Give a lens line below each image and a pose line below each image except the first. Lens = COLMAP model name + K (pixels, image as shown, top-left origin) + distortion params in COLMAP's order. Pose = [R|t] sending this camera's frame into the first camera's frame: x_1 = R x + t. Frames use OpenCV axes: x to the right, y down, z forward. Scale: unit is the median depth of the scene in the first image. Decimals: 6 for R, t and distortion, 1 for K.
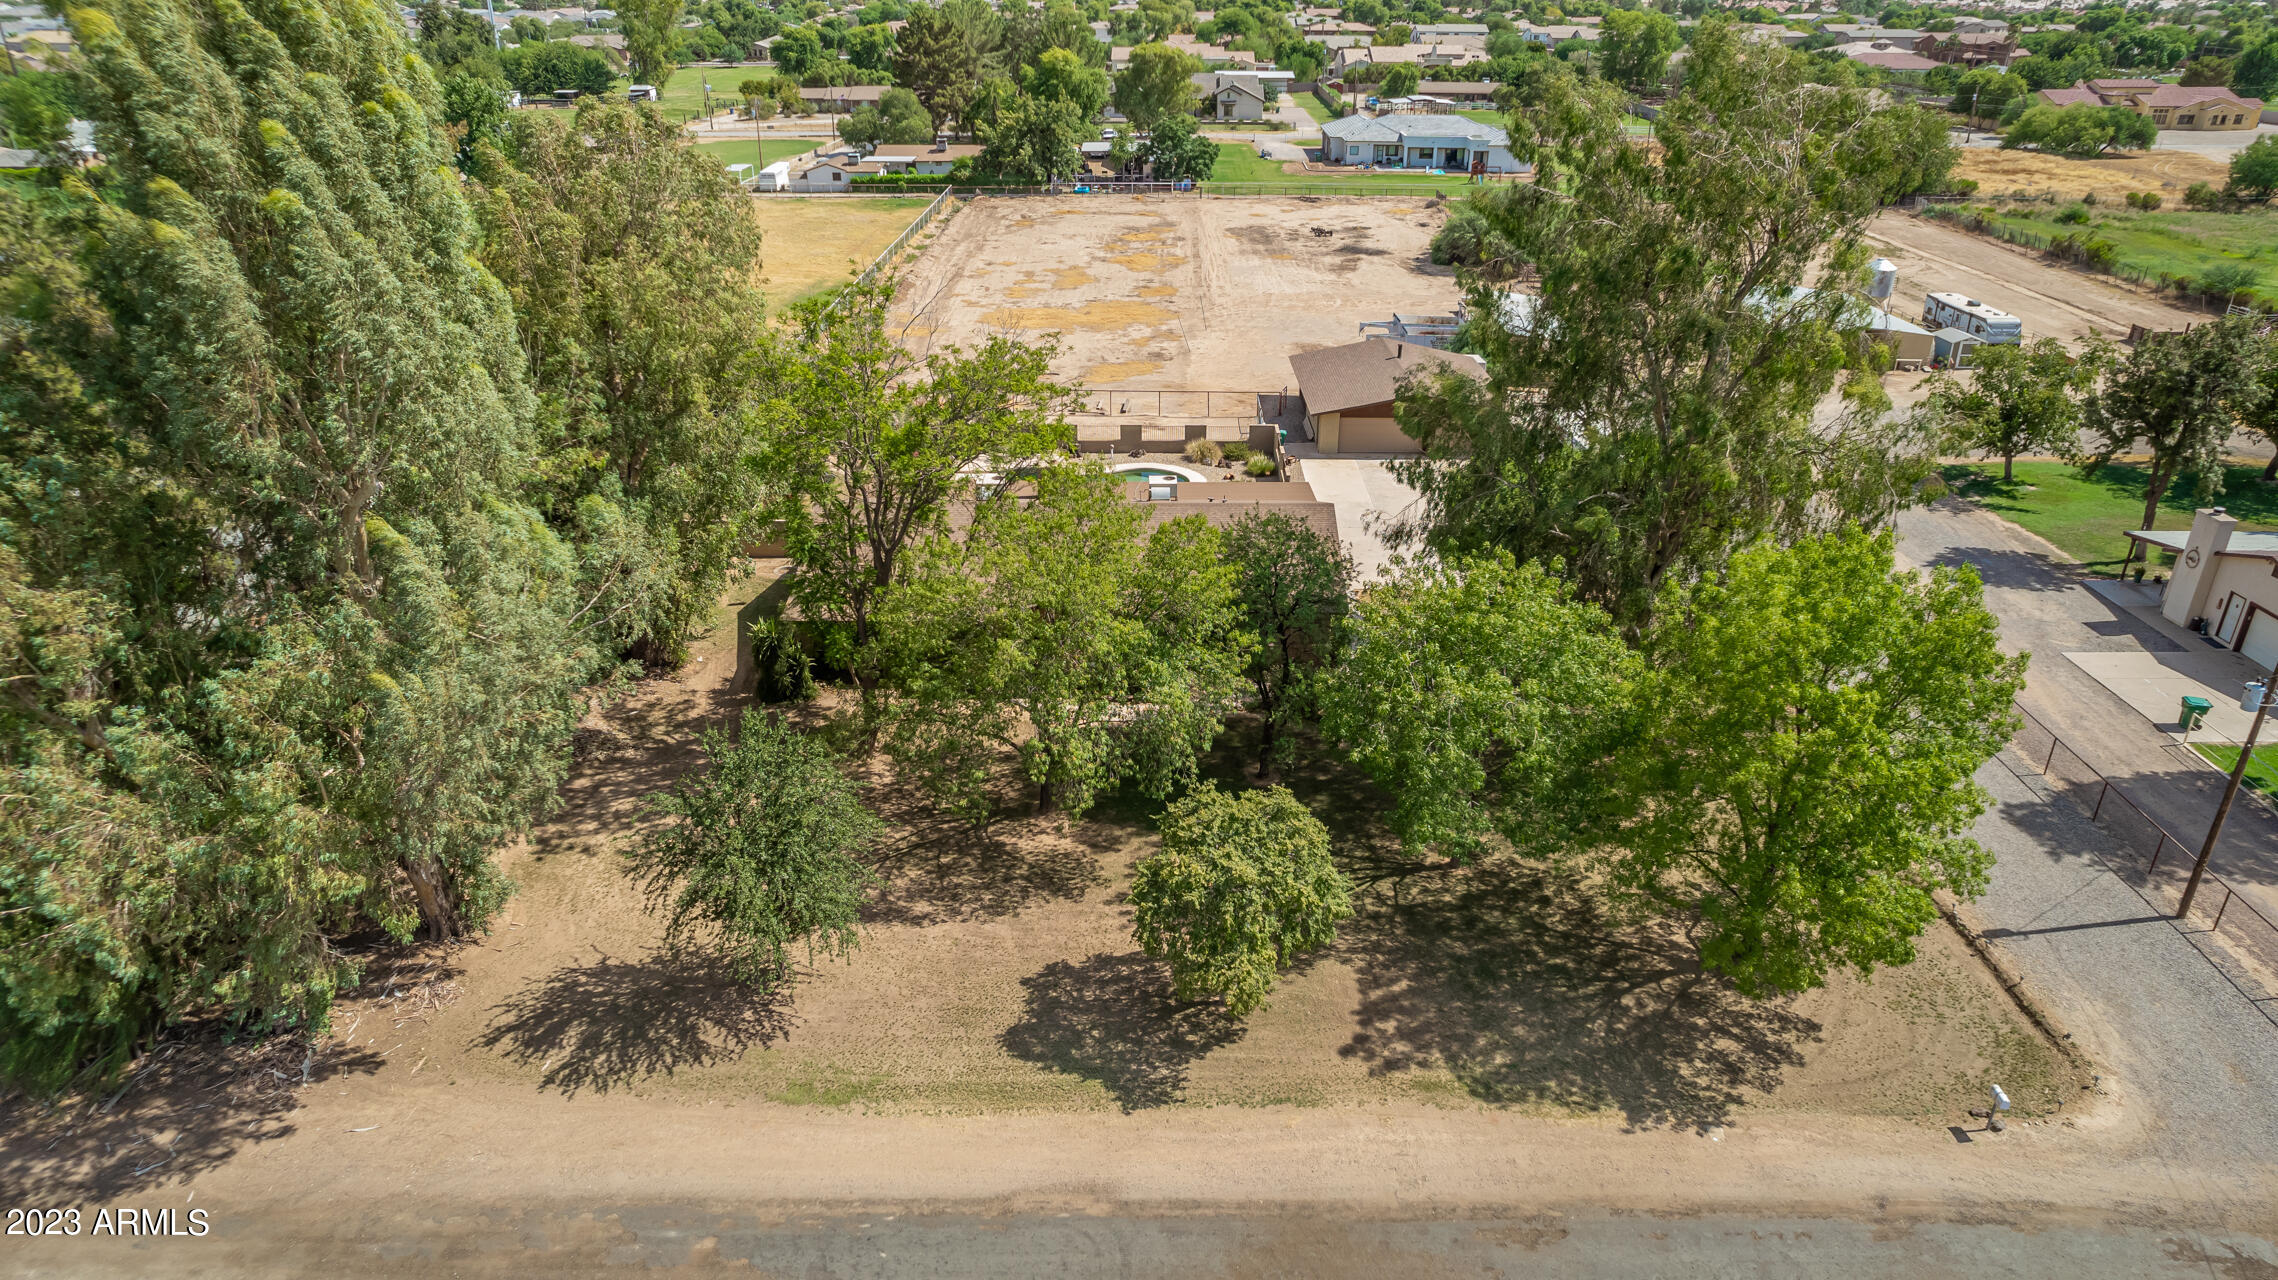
lens RADIAL K [[1456.9, 0, 1144.0], [0, 1456.9, 639.5], [0, 0, 1]] dist [-0.067909, 0.063422]
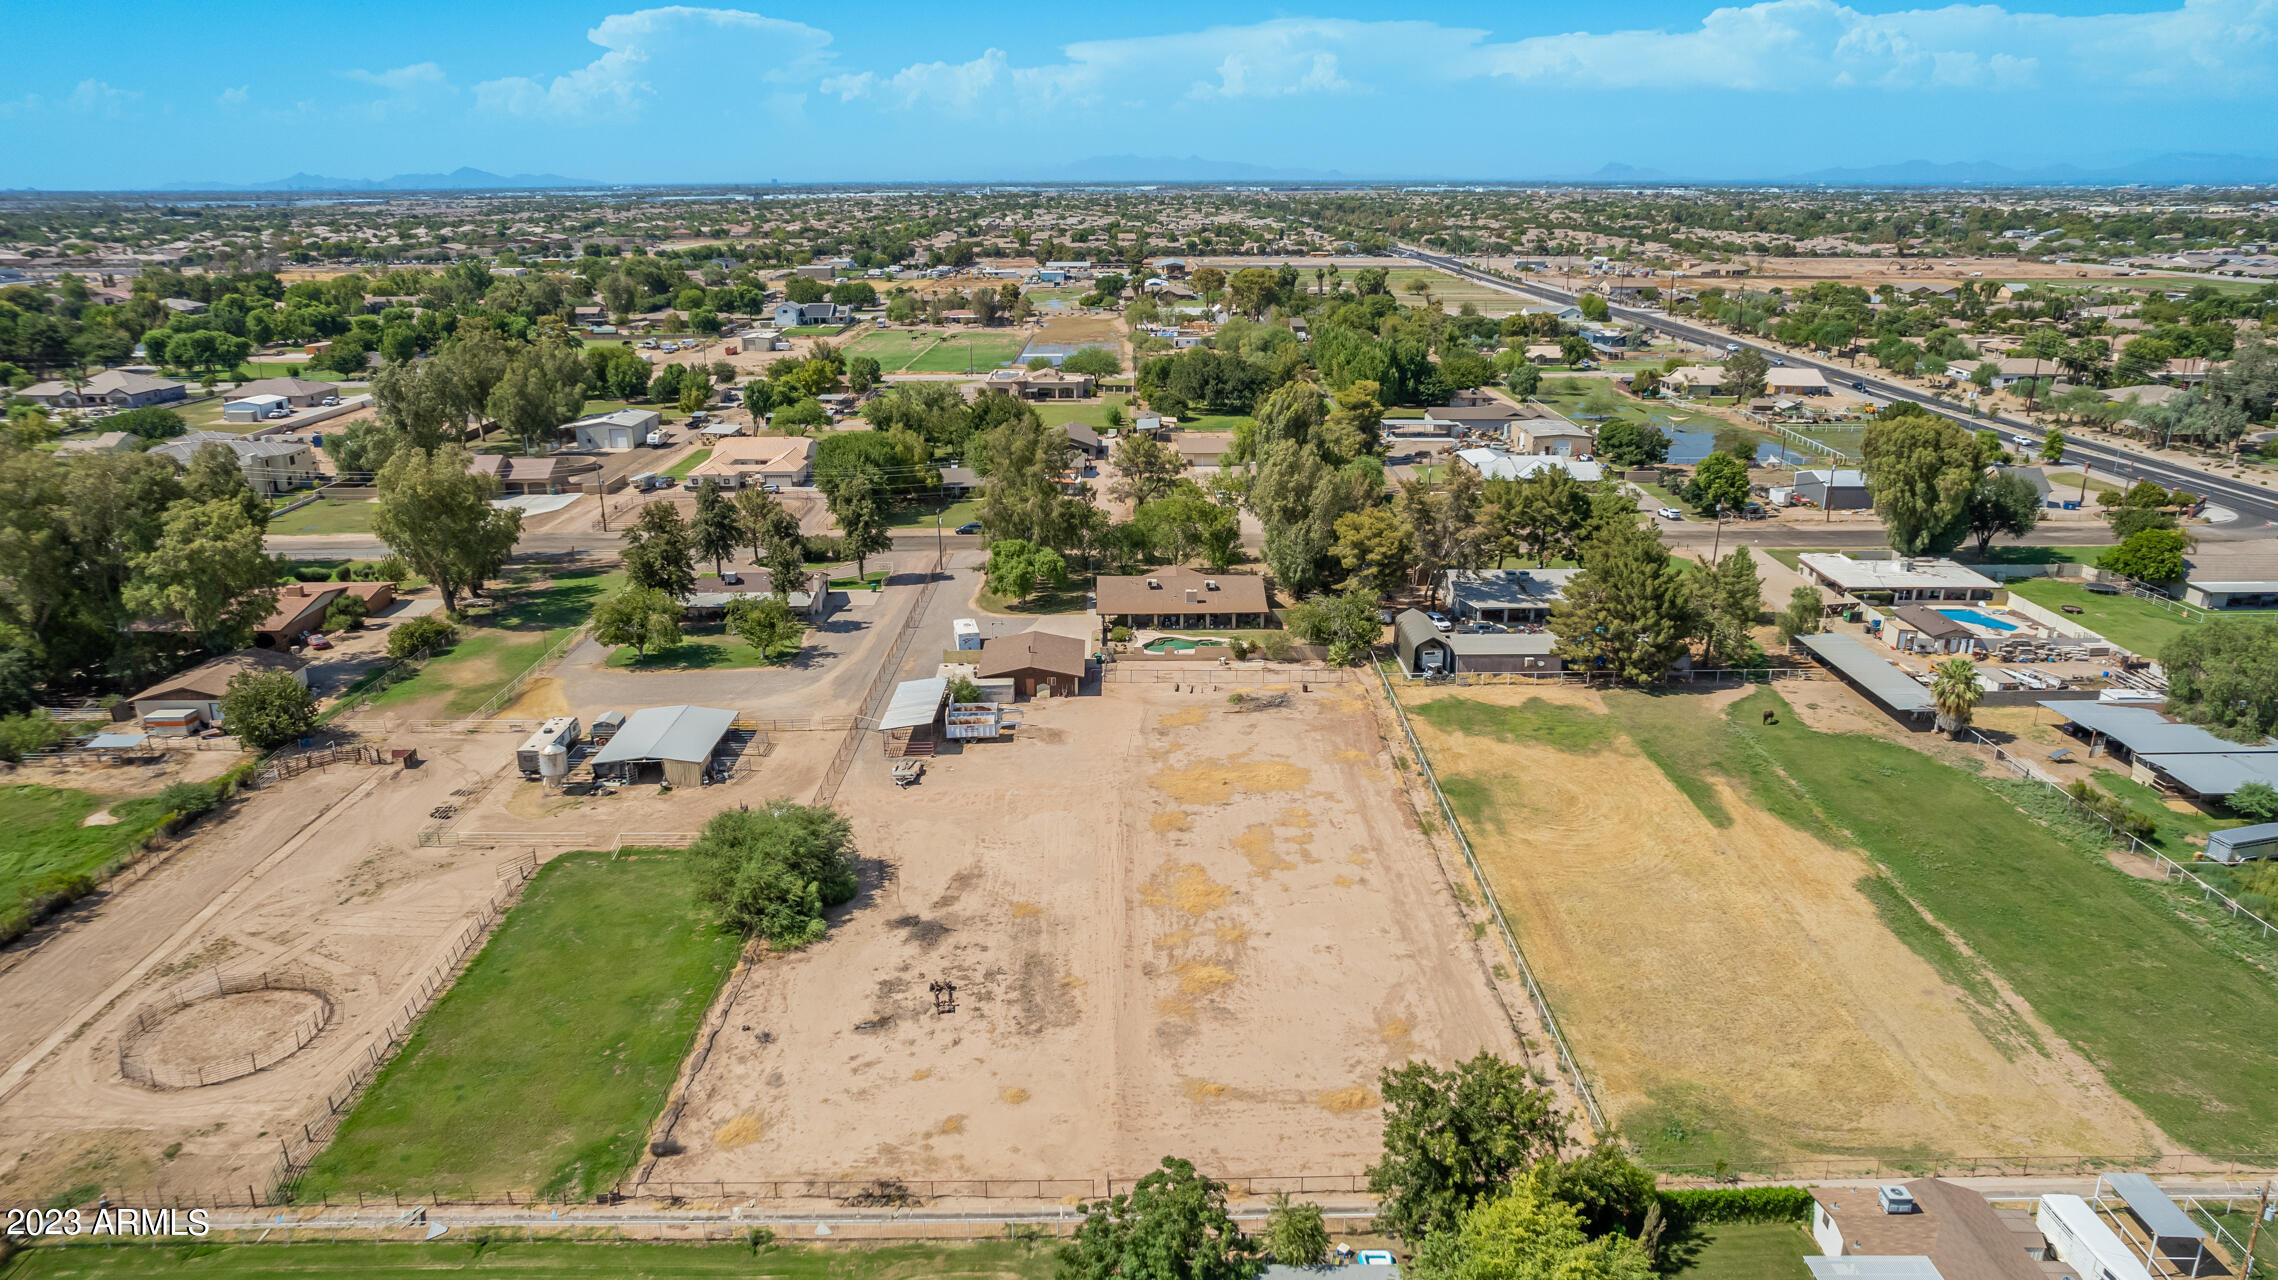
lens RADIAL K [[1481.5, 0, 1146.4], [0, 1481.5, 650.1], [0, 0, 1]] dist [-0.070210, 0.062412]
pose [[-0.999649, 0.006601, -0.025654, 0.147703], [-0.012678, 0.731129, 0.682122, -2.980600], [0.023259, 0.682207, -0.730789, 4.759733]]
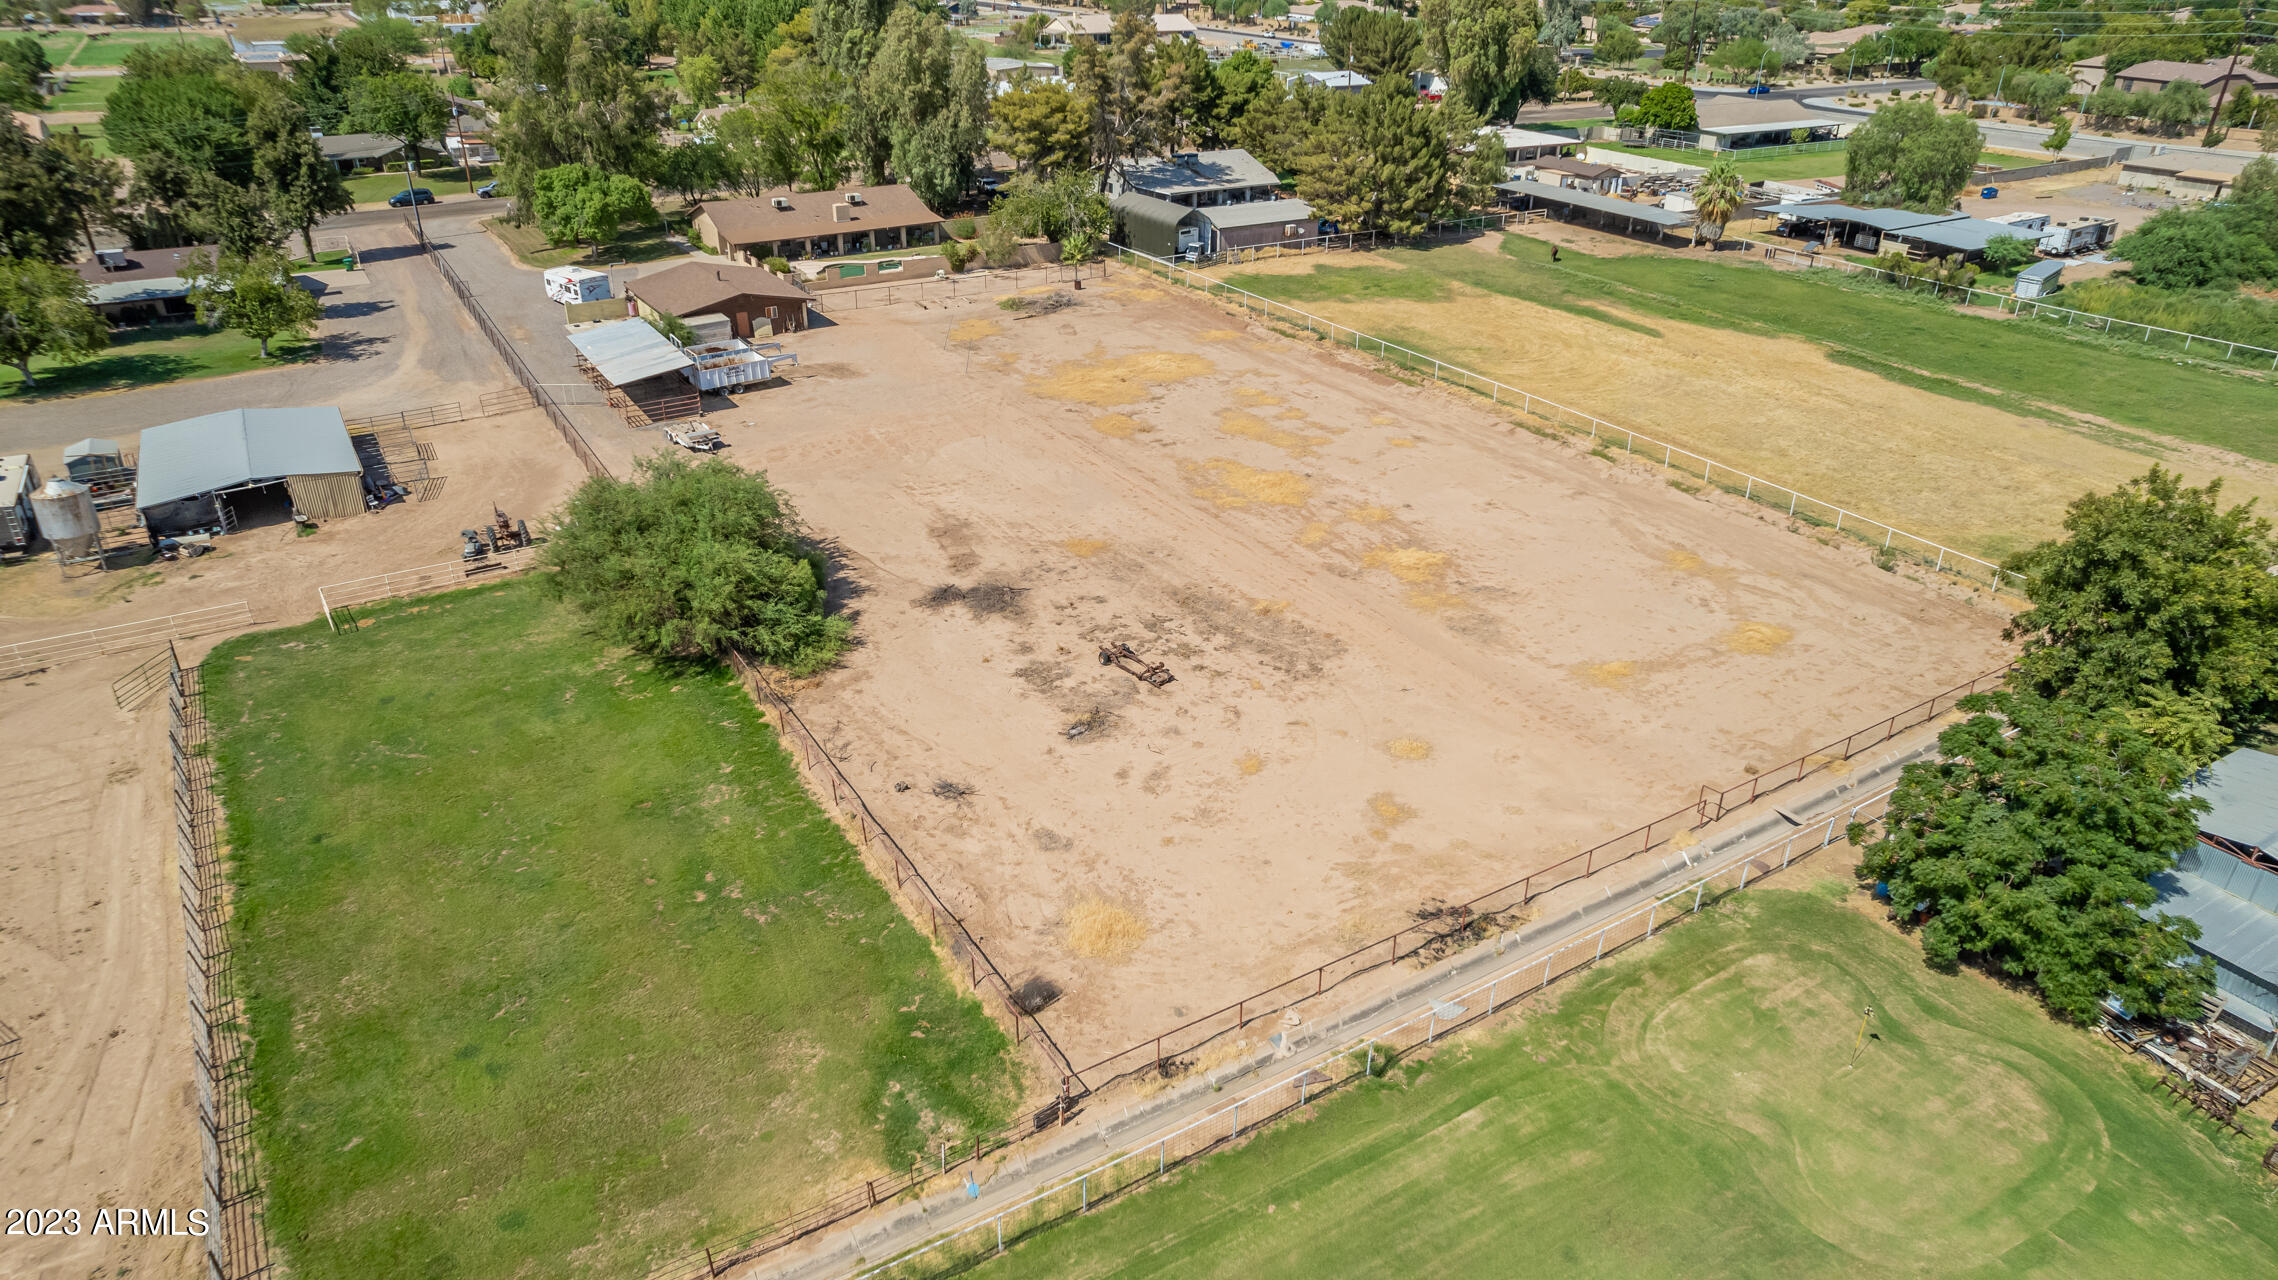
lens RADIAL K [[1456.9, 0, 1144.0], [0, 1456.9, 639.5], [0, 0, 1]] dist [-0.067909, 0.063422]
pose [[-0.844168, 0.232457, -0.483057, 1.116394], [-0.237170, 0.646163, 0.725413, -2.050275], [0.480760, 0.726937, -0.490338, 4.114389]]
